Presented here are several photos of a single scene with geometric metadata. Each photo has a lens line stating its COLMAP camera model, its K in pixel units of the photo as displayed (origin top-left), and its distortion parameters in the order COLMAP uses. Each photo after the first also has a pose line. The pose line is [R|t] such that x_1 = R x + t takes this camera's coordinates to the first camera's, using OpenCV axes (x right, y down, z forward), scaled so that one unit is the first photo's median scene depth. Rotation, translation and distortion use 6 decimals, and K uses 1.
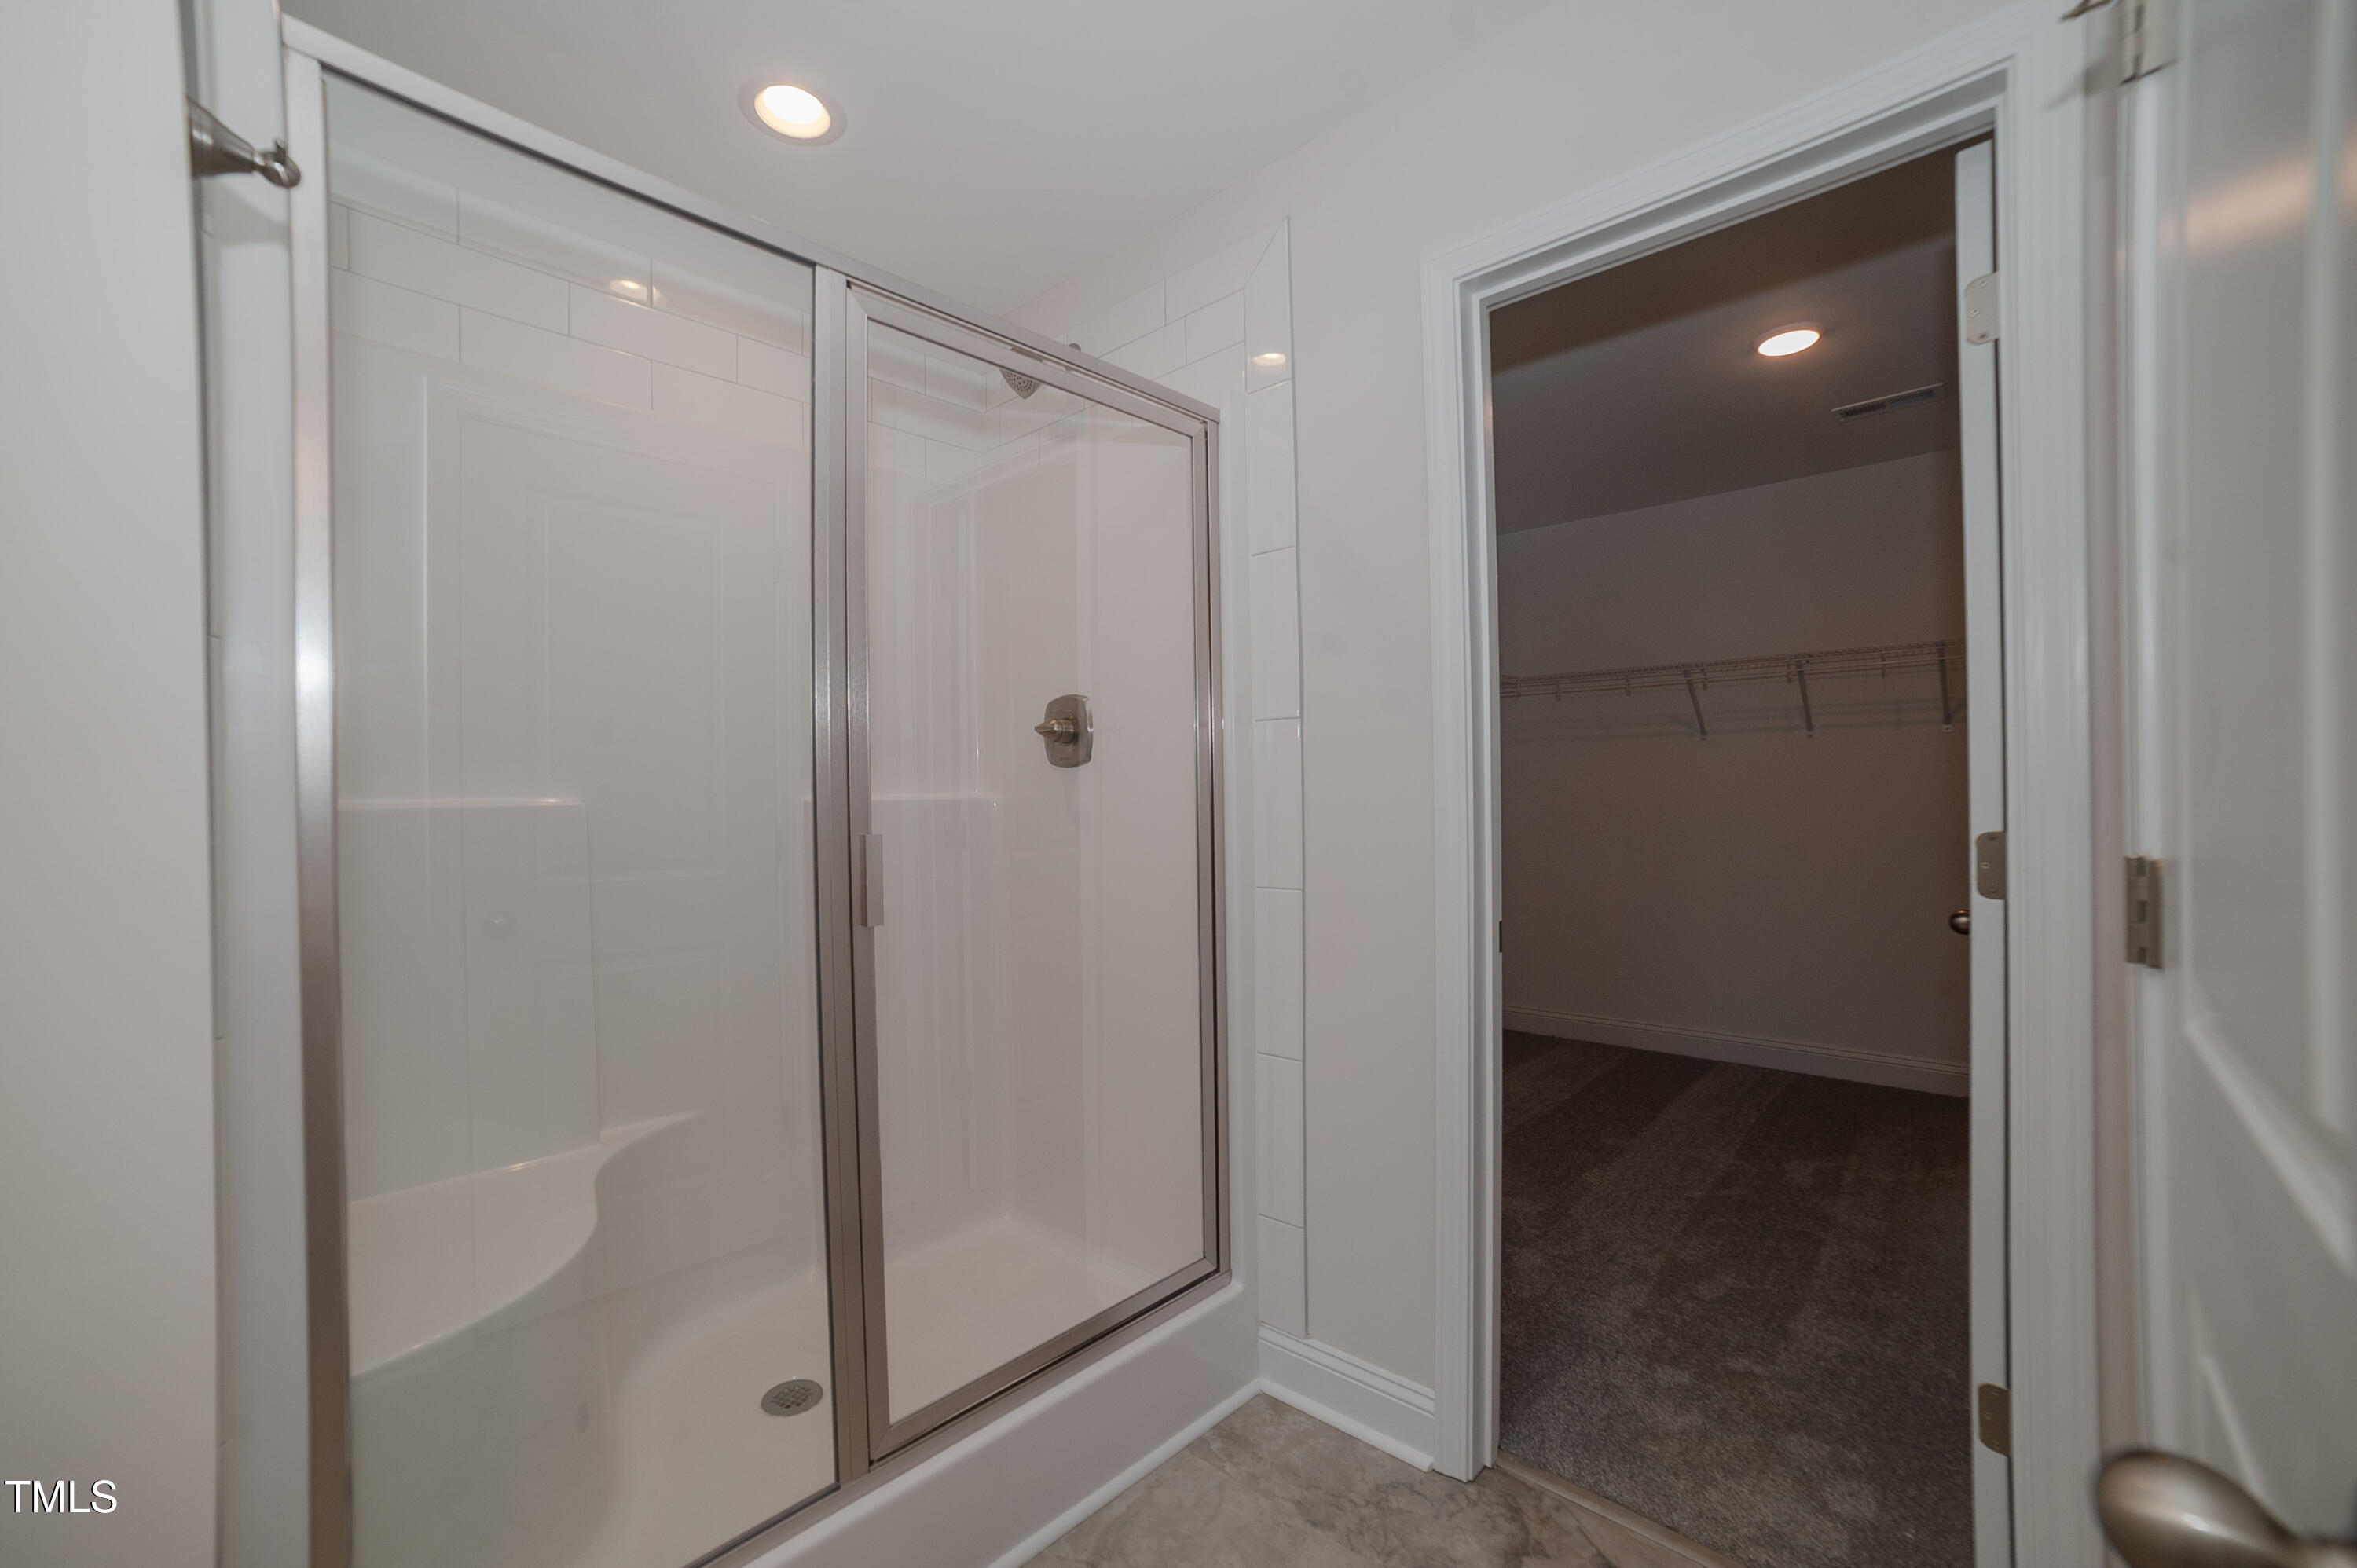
lens RADIAL K [[963.6, 0, 1174.8], [0, 963.6, 799.9], [0, 0, 1]] dist [-0.012283, 0.000185]
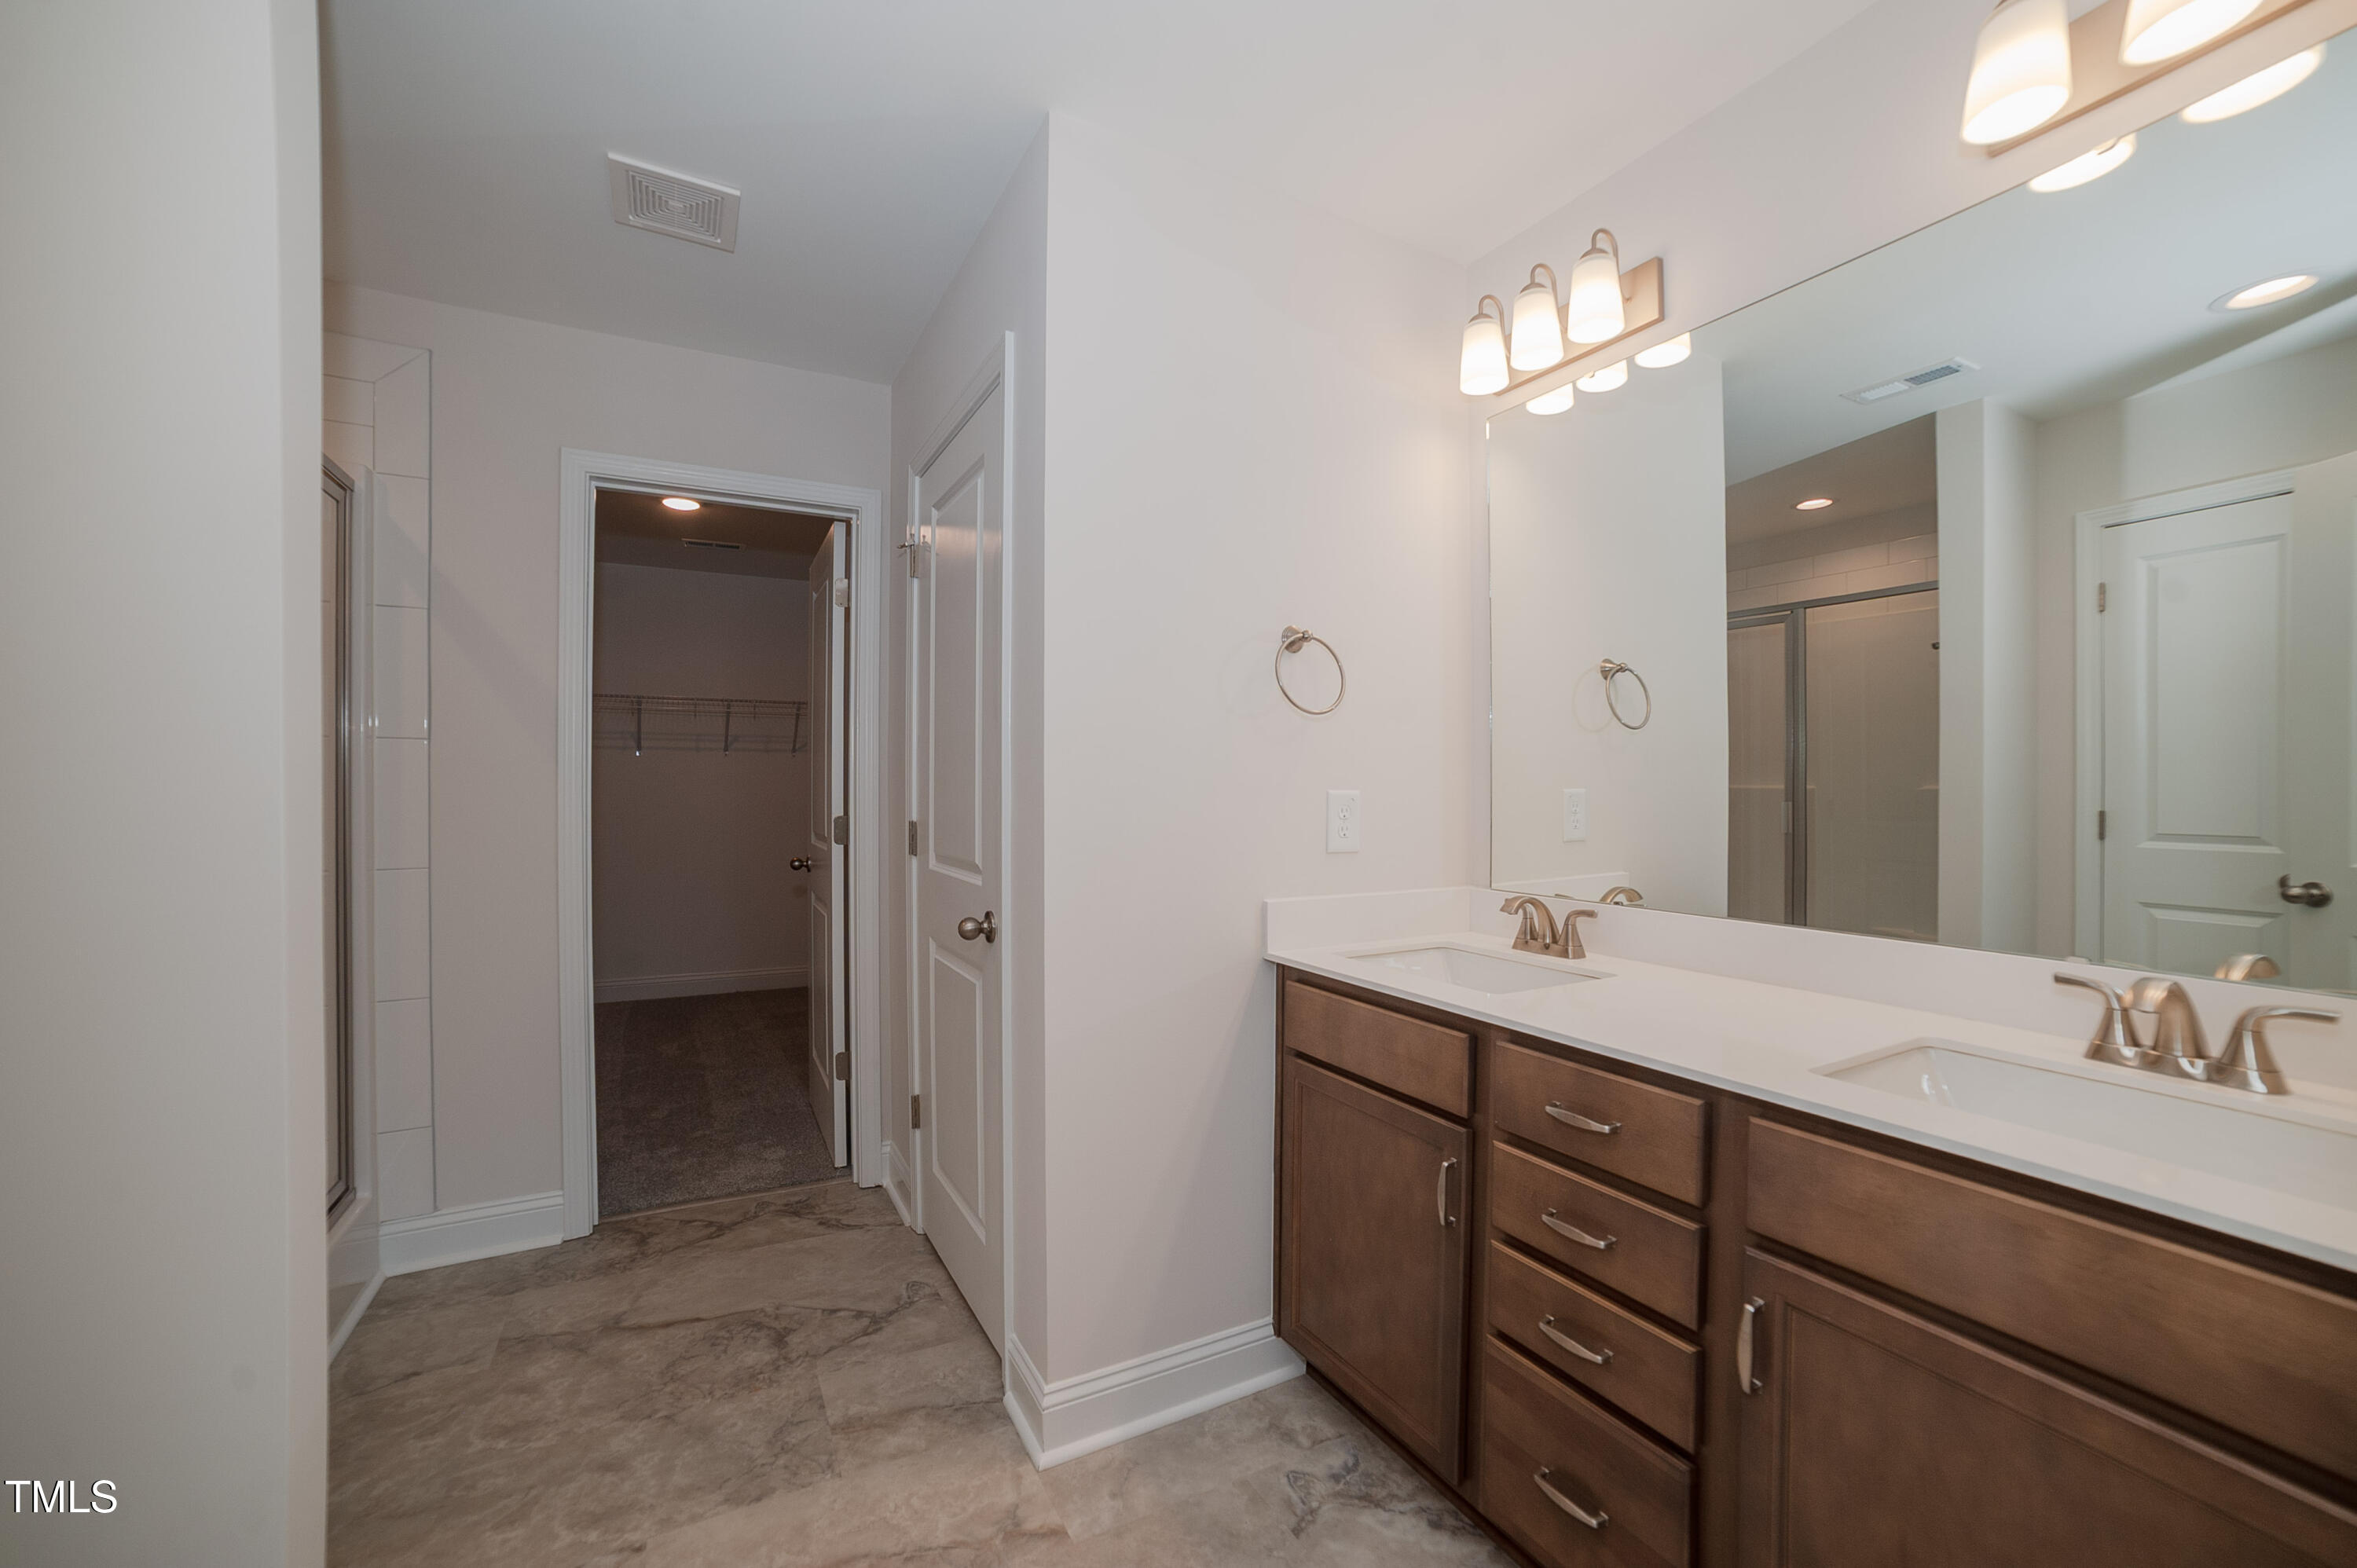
lens RADIAL K [[994.4, 0, 1197.0], [0, 994.4, 781.4], [0, 0, 1]] dist [-0.014421, 0.000078]
pose [[0.325836, 0.018369, 0.945248, -0.804324], [-0.000728, 0.999816, -0.019178, -0.001936], [-0.945426, 0.005561, 0.325790, -0.420149]]
